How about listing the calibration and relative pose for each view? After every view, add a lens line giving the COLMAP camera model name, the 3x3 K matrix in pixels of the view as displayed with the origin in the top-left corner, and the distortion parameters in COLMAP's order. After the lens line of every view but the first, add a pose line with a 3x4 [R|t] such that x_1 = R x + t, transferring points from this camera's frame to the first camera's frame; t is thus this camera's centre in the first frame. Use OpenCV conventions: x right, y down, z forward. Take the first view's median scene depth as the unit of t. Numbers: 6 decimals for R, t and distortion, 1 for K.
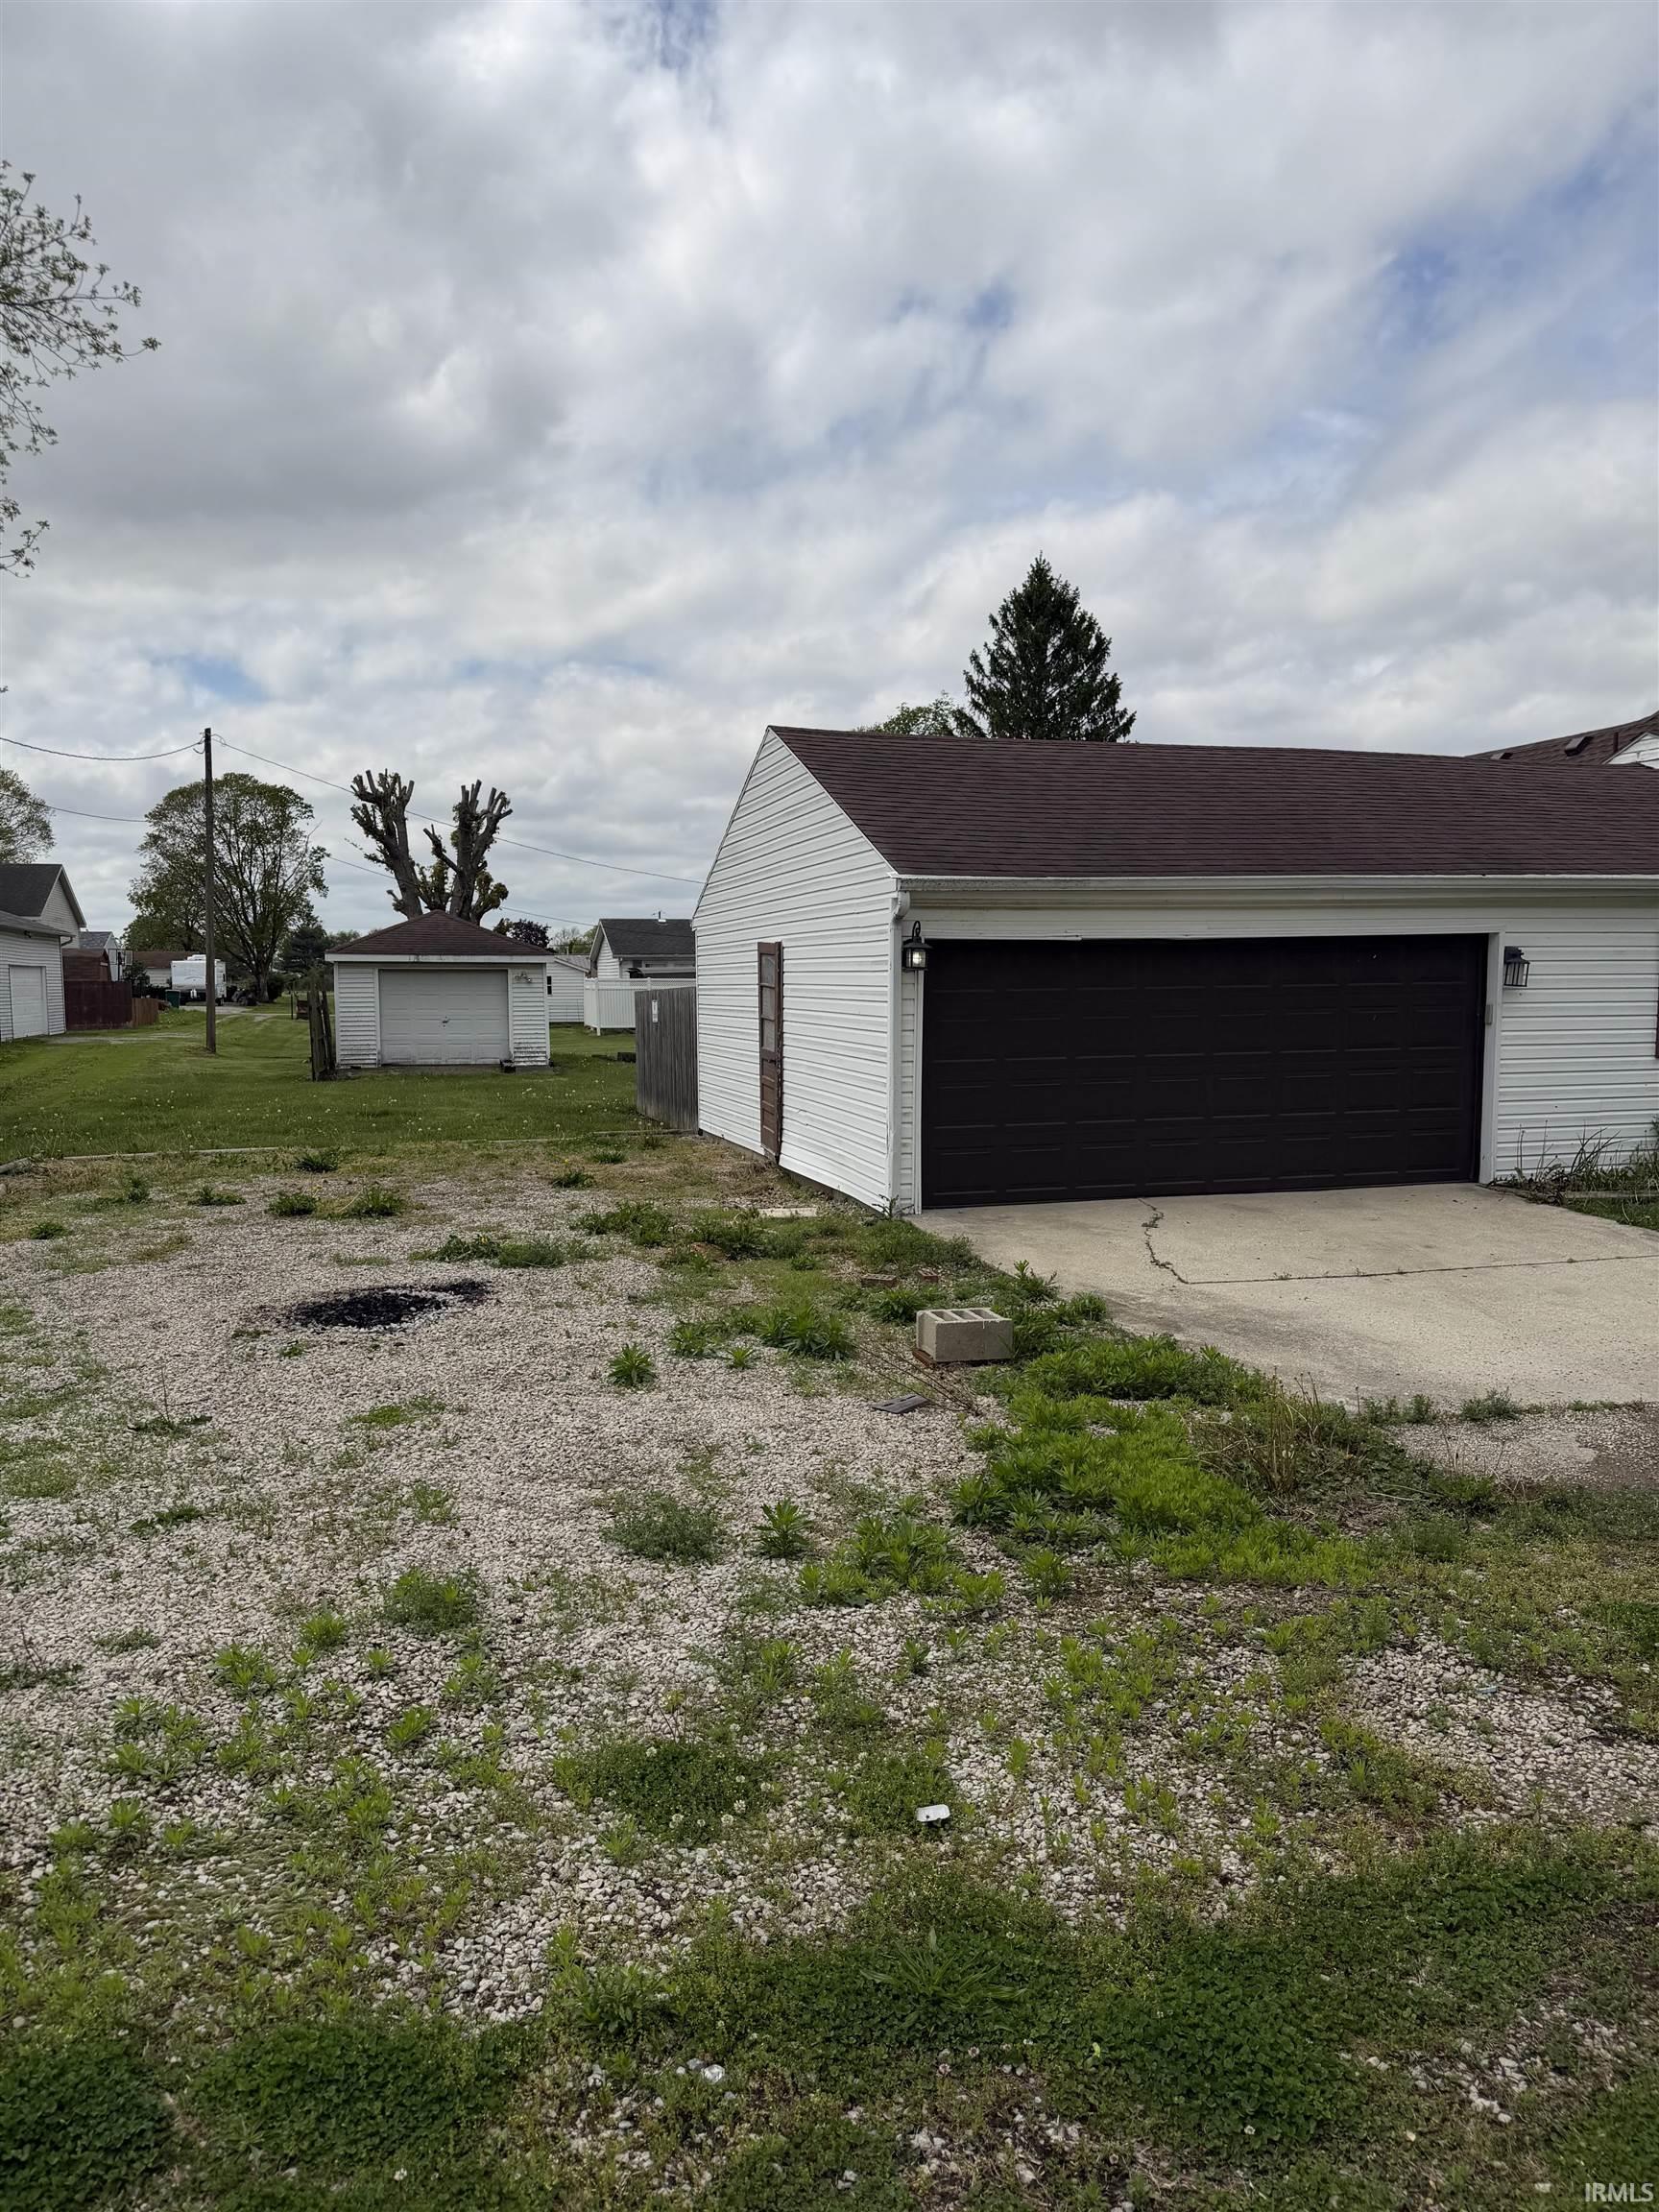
lens RADIAL K [[1523.9, 0, 810.5], [0, 1523.9, 1110.1], [0, 0, 1]] dist [0.172541, -0.277782]
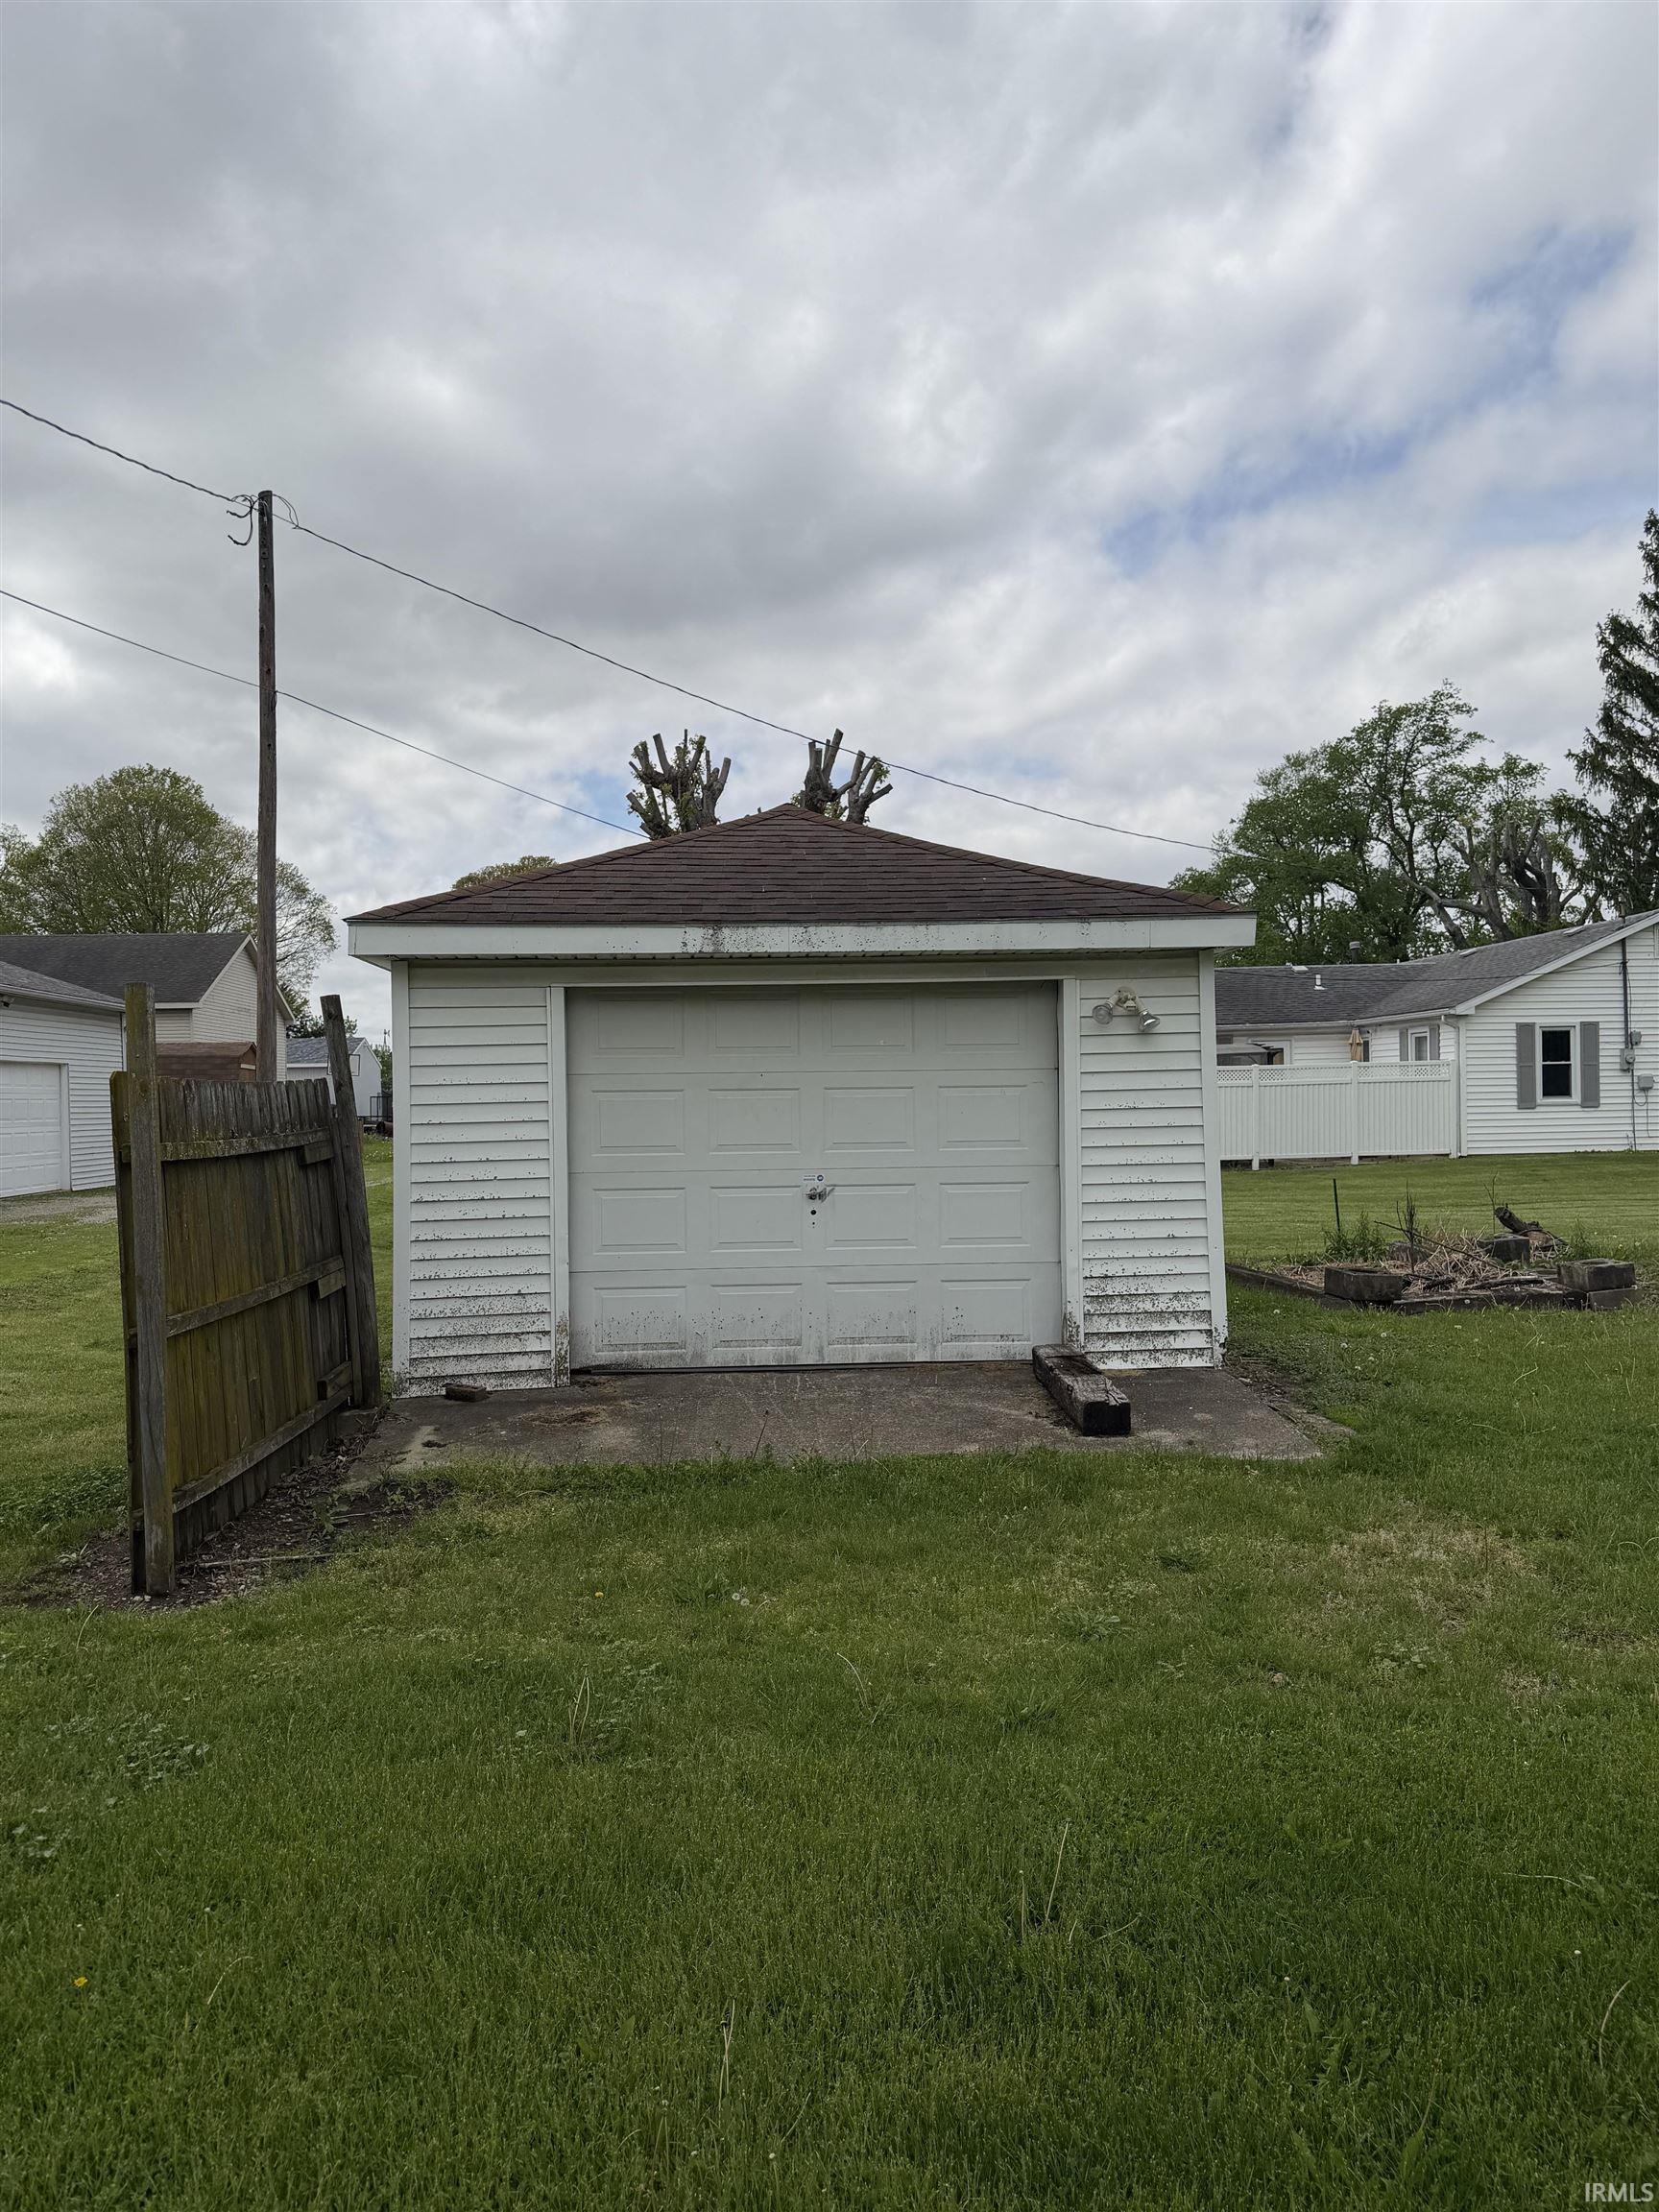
lens RADIAL K [[1523.9, 0, 810.5], [0, 1523.9, 1110.1], [0, 0, 1]] dist [0.172541, -0.277782]
pose [[0.979820, -0.012925, -0.199462, -0.110445], [-0.001832, 0.997285, -0.073620, -0.030816], [0.199871, 0.072500, 0.977136, 0.441399]]
